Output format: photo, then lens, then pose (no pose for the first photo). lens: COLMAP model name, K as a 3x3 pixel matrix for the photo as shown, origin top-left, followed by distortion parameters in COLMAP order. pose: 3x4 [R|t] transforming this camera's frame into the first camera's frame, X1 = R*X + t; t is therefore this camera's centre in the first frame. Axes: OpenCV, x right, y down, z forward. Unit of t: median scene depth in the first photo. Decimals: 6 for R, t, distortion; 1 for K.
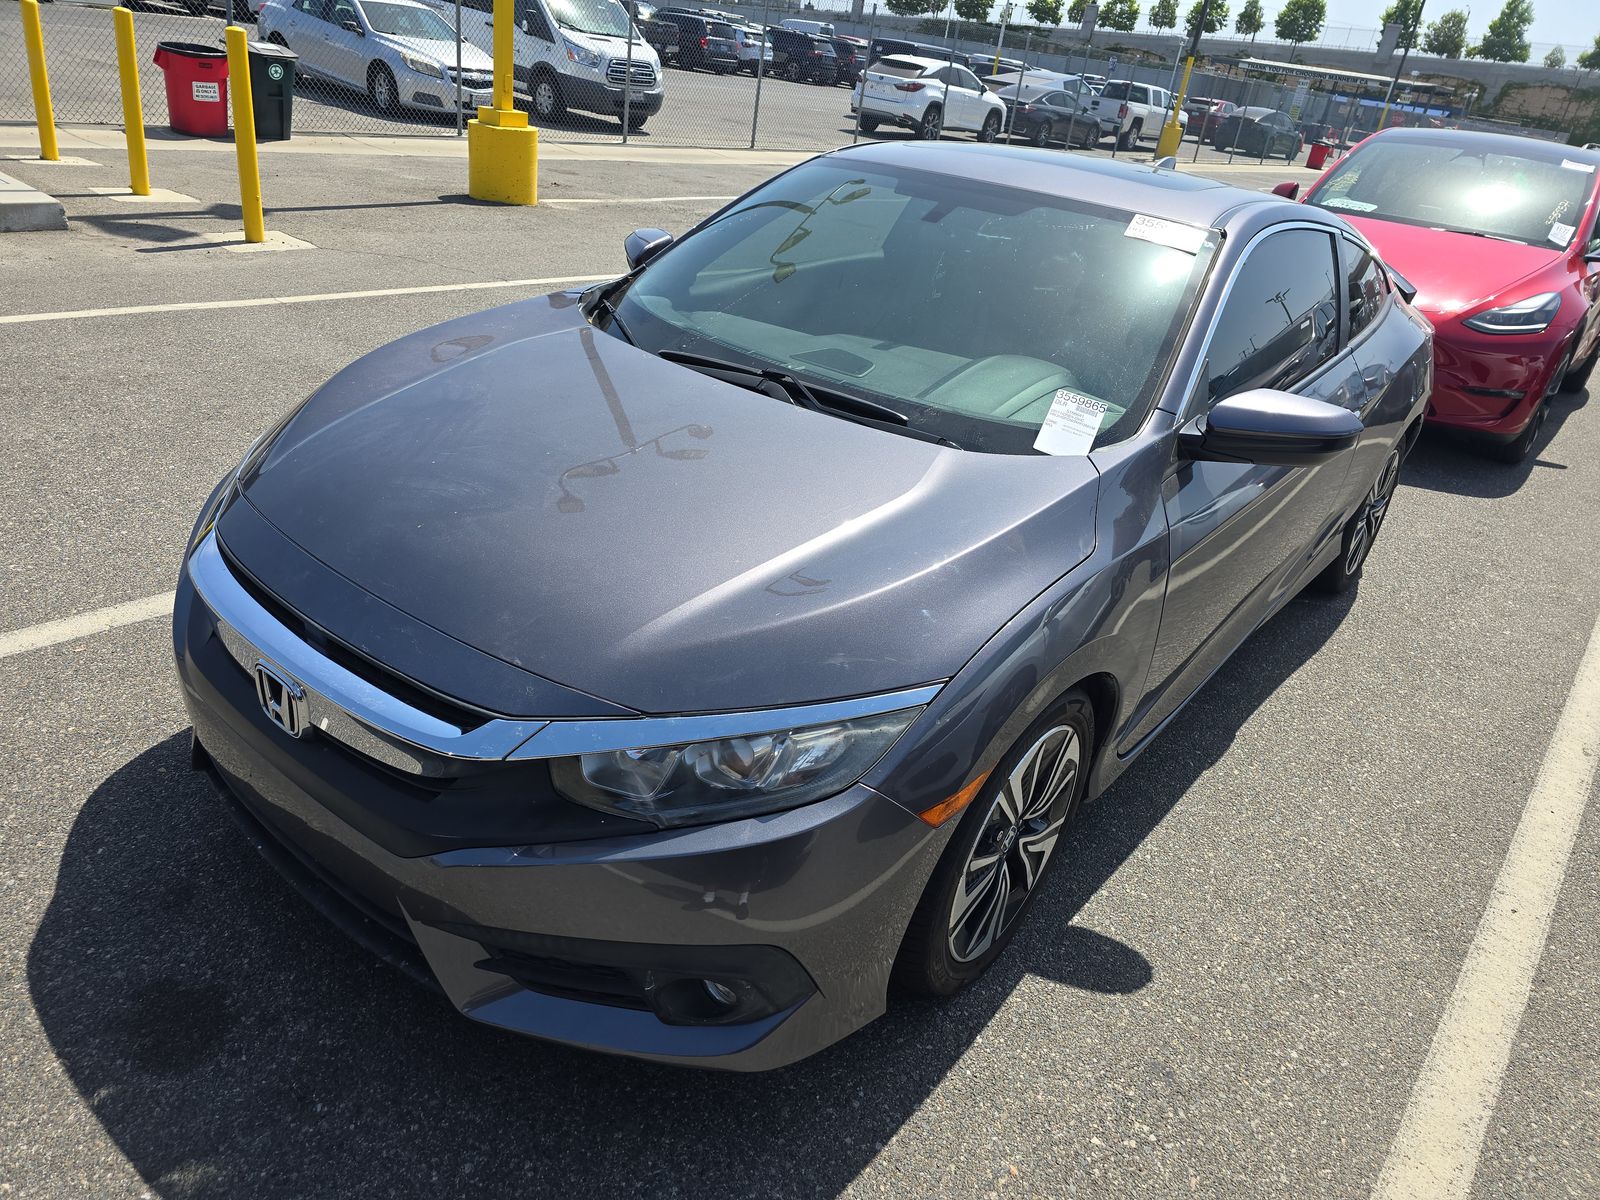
lens RADIAL K [[1081.3, 0, 795.8], [0, 1081.3, 600.3], [0, 0, 1]] dist [0.051347, -0.052542]
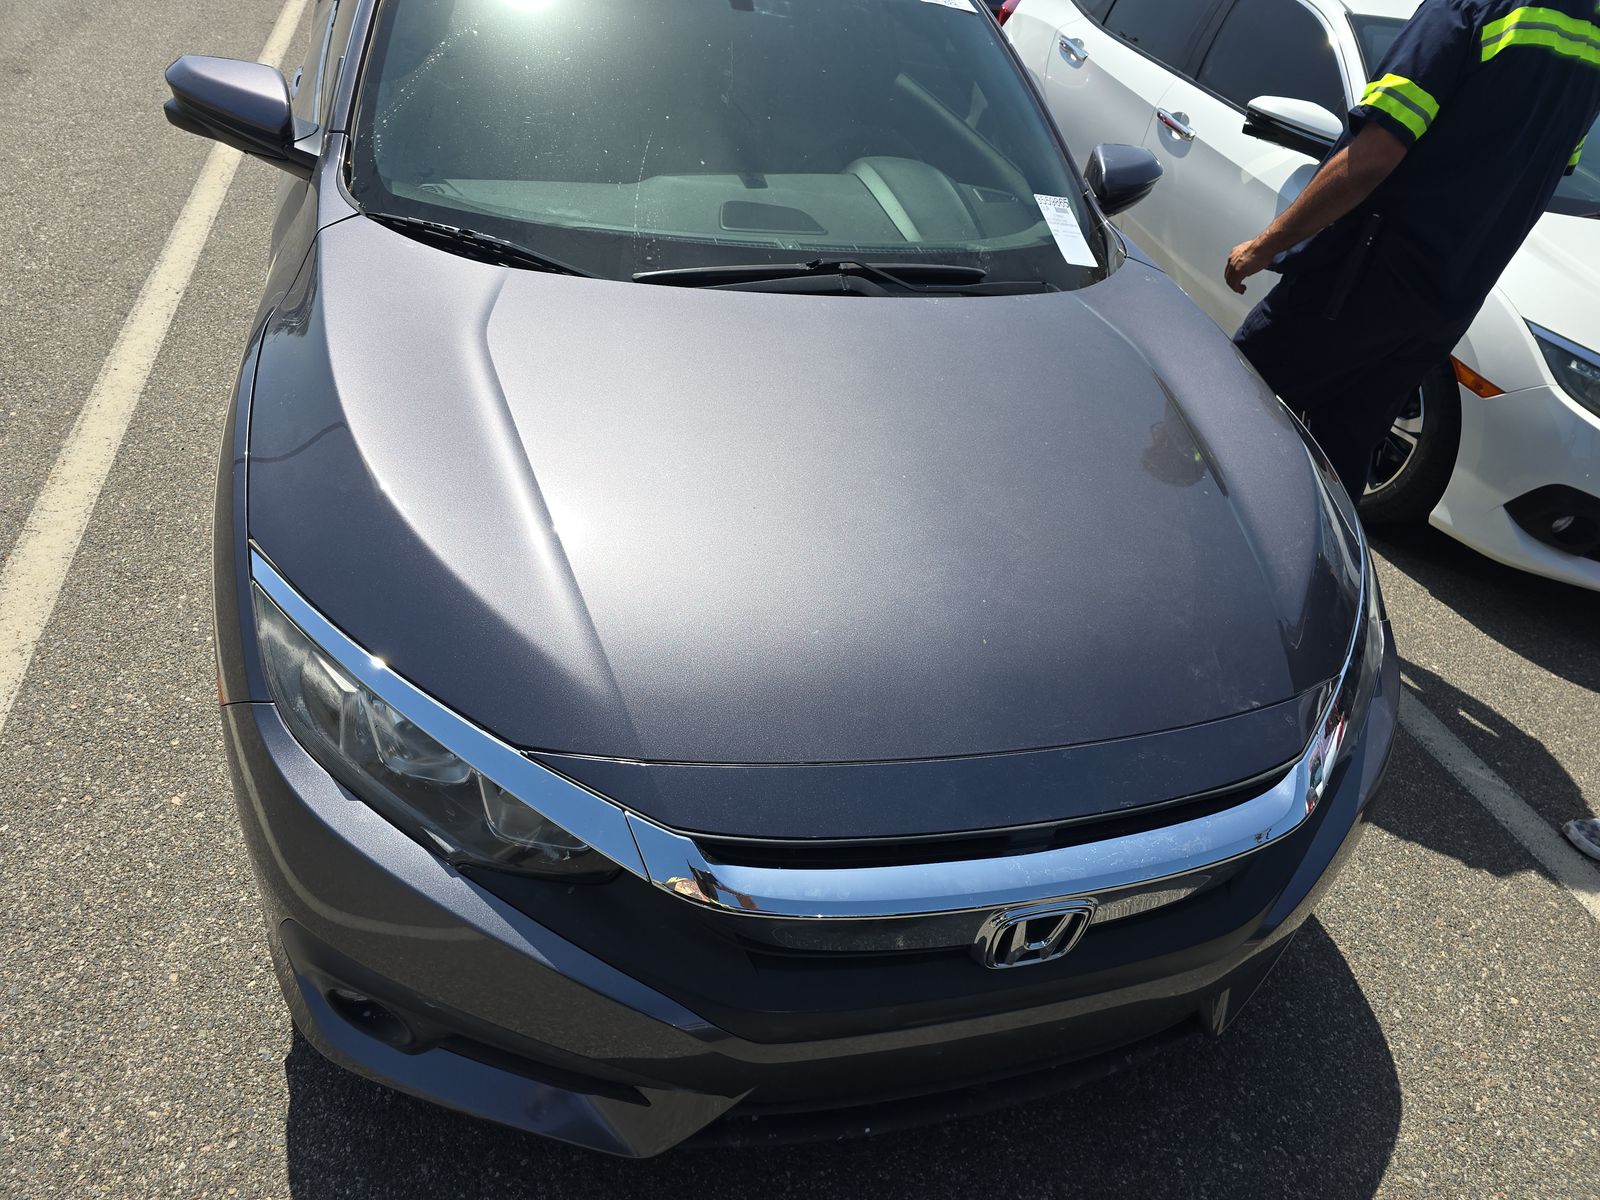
lens RADIAL K [[1081.3, 0, 795.8], [0, 1081.3, 600.3], [0, 0, 1]] dist [0.051347, -0.052542]
pose [[0.570785, -0.509960, 0.643541, -0.705793], [0.291751, 0.858571, 0.421589, -0.354844], [-0.767519, -0.052882, 0.638841, 0.510322]]
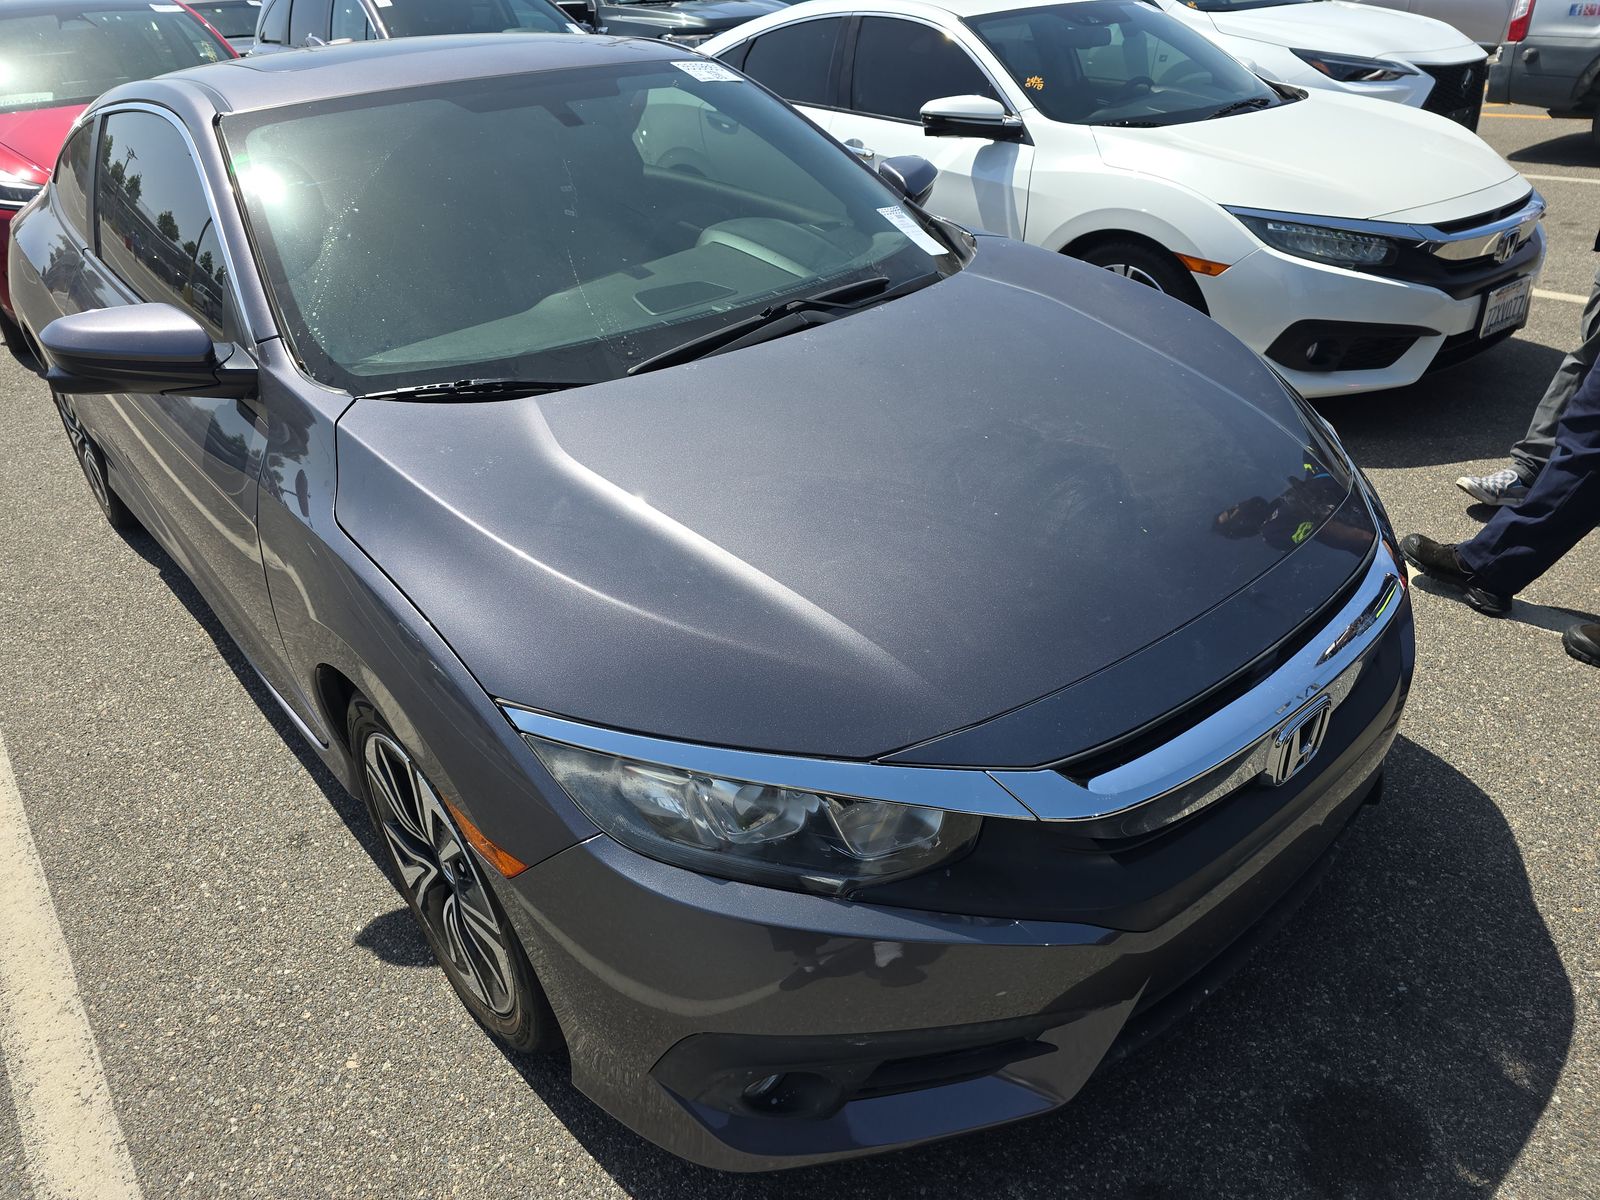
lens RADIAL K [[1081.3, 0, 795.8], [0, 1081.3, 600.3], [0, 0, 1]] dist [0.051347, -0.052542]
pose [[0.173701, -0.601355, 0.779872, -0.869883], [0.504637, 0.734390, 0.453887, -0.441512], [-0.845677, 0.314711, 0.431030, 0.713213]]
